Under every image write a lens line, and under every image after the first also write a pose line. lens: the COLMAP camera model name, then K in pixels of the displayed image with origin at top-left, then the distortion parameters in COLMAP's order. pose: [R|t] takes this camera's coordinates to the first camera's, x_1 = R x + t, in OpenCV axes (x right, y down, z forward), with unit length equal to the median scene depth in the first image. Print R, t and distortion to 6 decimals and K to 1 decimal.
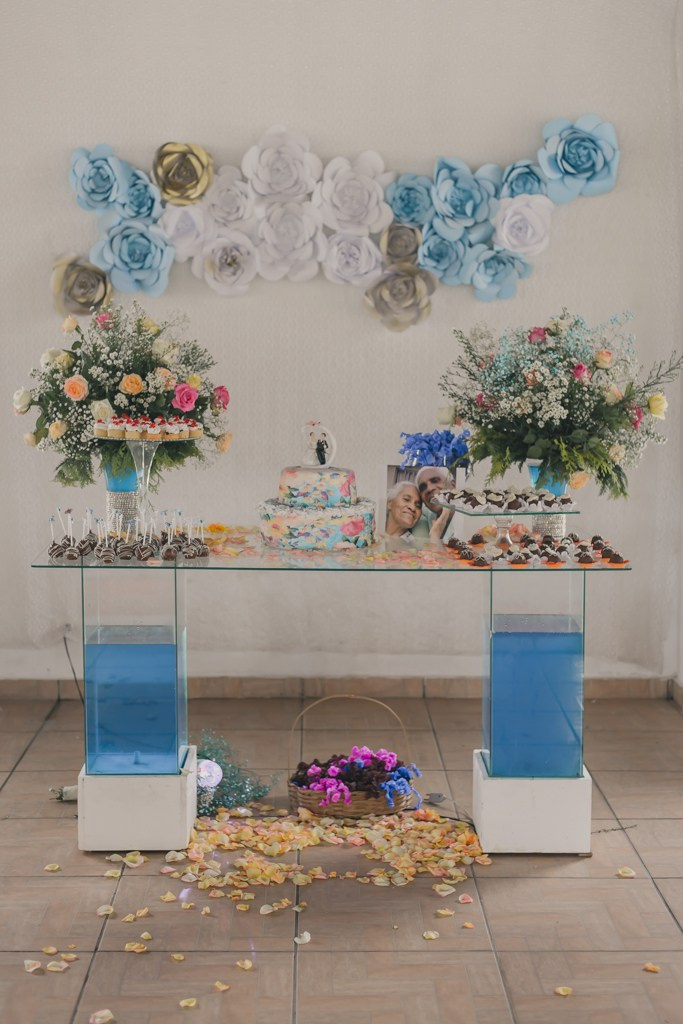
lens RADIAL K [[1559.5, 0, 324.4], [0, 1559.5, 554.7], [0, 0, 1]] dist [0.052359, 0.000000]
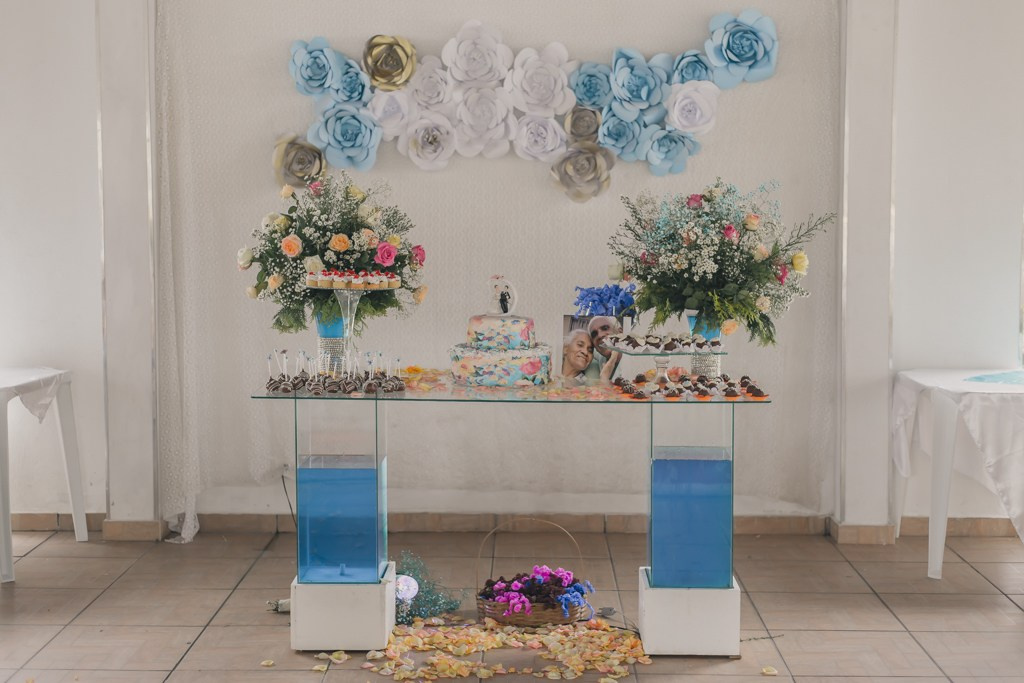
lens RADIAL K [[1559.5, 0, 510.3], [0, 1559.5, 398.6], [0, 0, 1]] dist [0.052359, 0.000000]
pose [[0.999684, 0.003393, -0.024900, 0.030525], [-0.004144, 0.999536, -0.030171, 0.038716], [0.024786, 0.030264, 0.999235, -0.140514]]
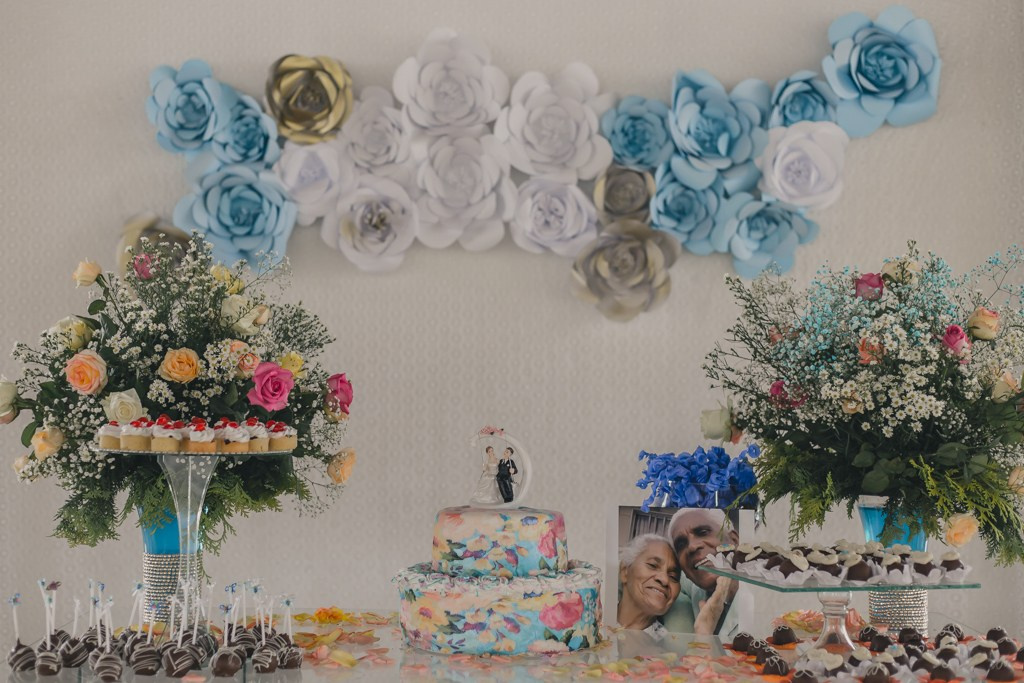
lens RADIAL K [[1559.5, 0, 469.6], [0, 1559.5, 324.8], [0, 0, 1]] dist [0.052359, 0.000000]
pose [[0.999382, -0.007757, -0.034283, 0.004824], [0.000657, 0.979297, -0.202429, -0.005264], [0.035143, 0.202281, 0.978697, 0.411967]]
